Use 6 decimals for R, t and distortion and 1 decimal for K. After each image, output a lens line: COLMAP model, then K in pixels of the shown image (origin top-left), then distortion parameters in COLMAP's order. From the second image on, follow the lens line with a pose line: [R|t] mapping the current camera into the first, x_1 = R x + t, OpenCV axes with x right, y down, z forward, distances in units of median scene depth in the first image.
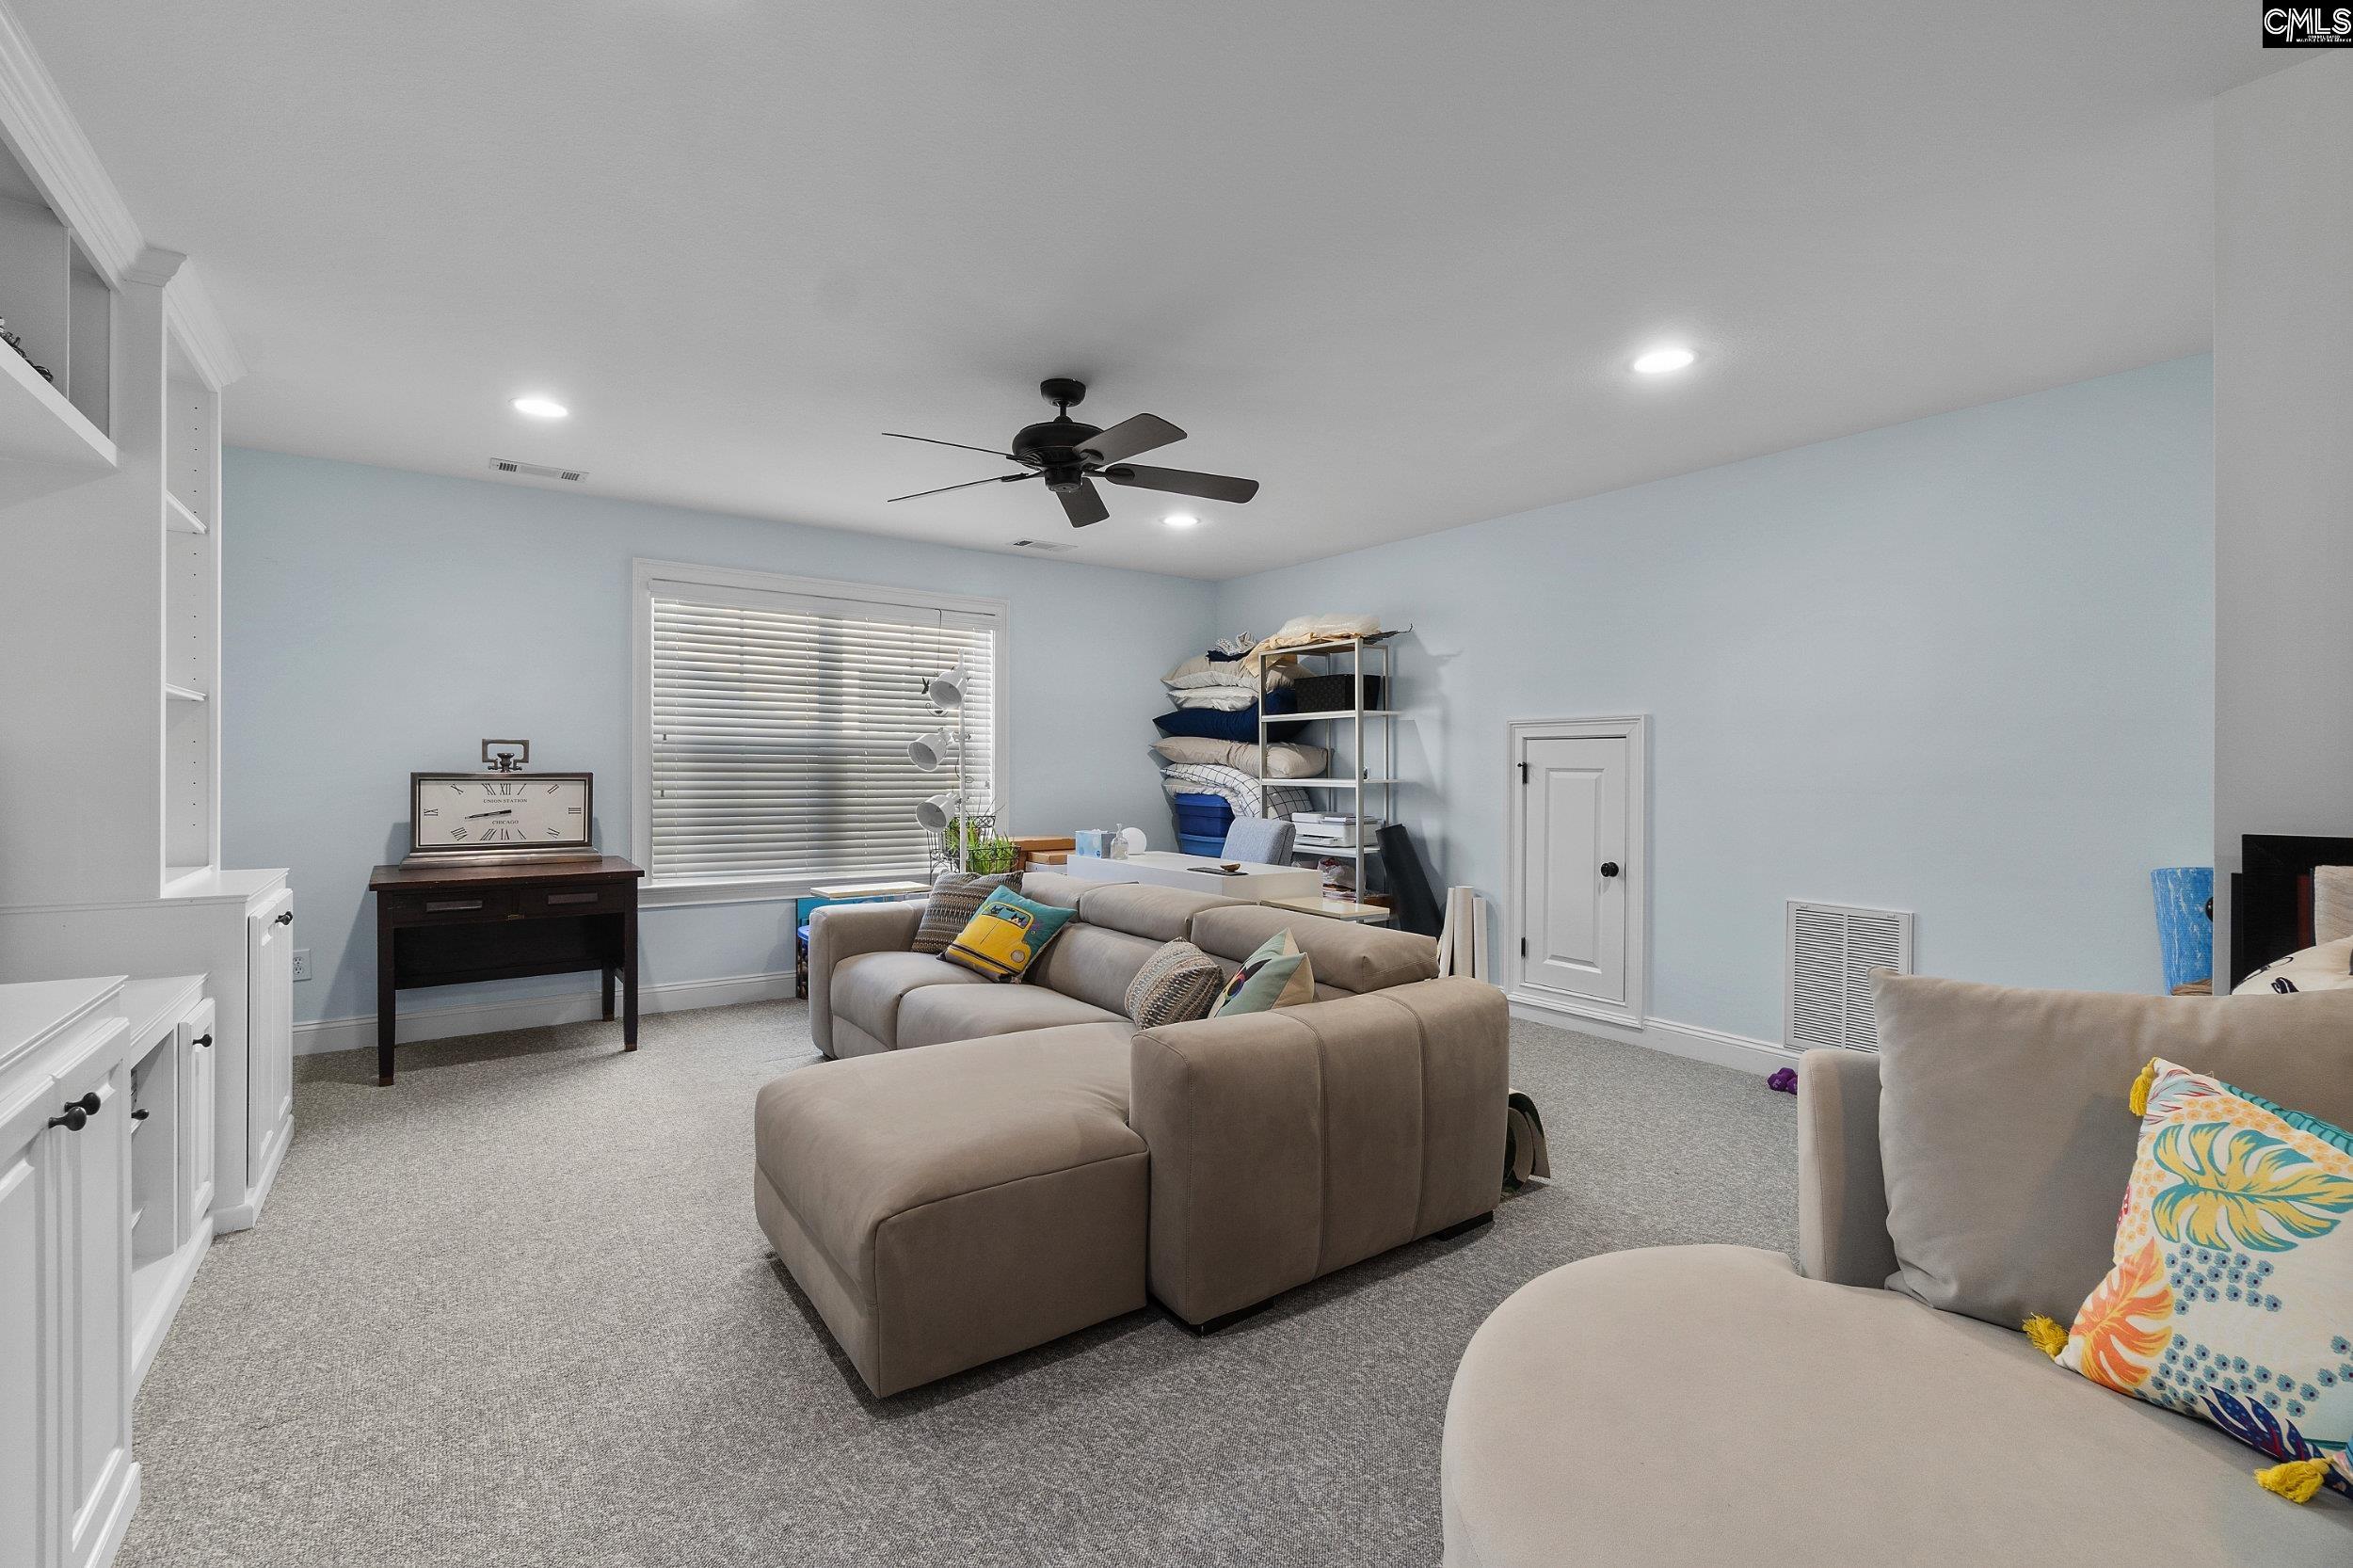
lens RADIAL K [[1025.4, 0, 1171.1], [0, 1025.4, 772.1], [0, 0, 1]] dist [-0.000964, -0.000231]
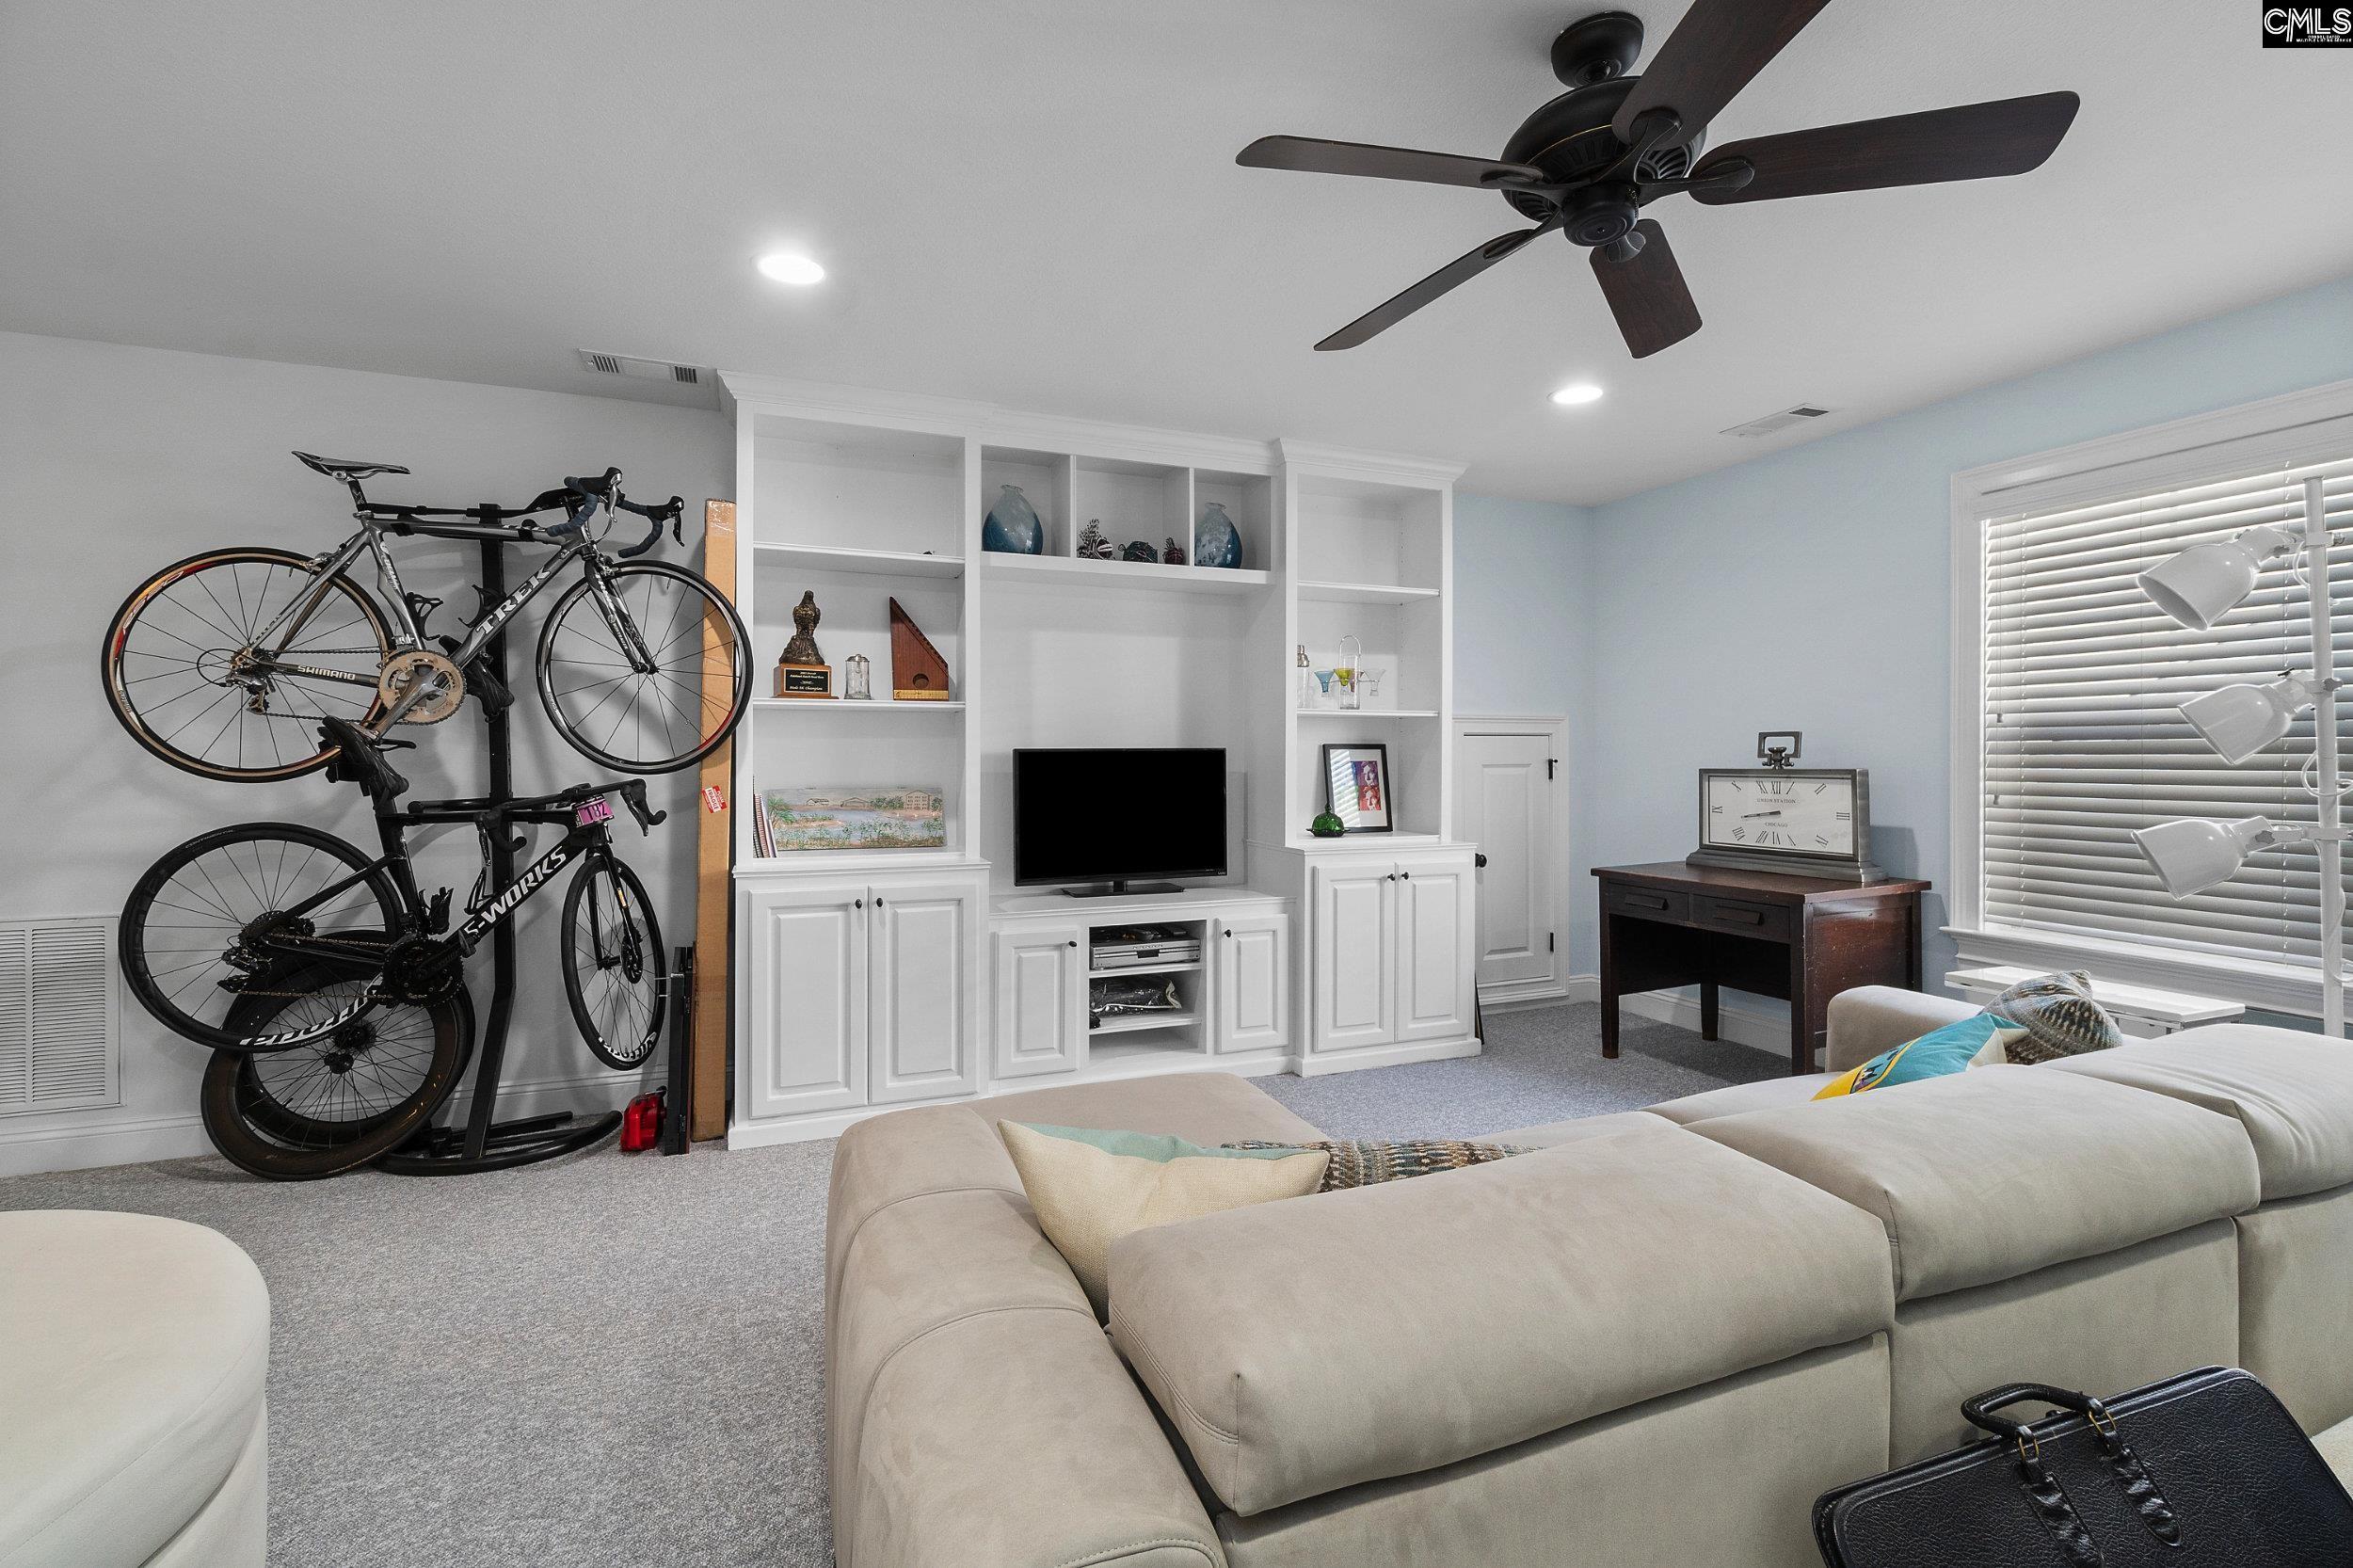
lens RADIAL K [[1025.4, 0, 1171.1], [0, 1025.4, 772.1], [0, 0, 1]] dist [-0.000964, -0.000231]
pose [[-0.235091, 0.003080, -0.971969, 0.342410], [-0.006018, 0.999971, 0.004624, 0.002443], [0.971955, 0.006937, -0.235066, 0.700548]]
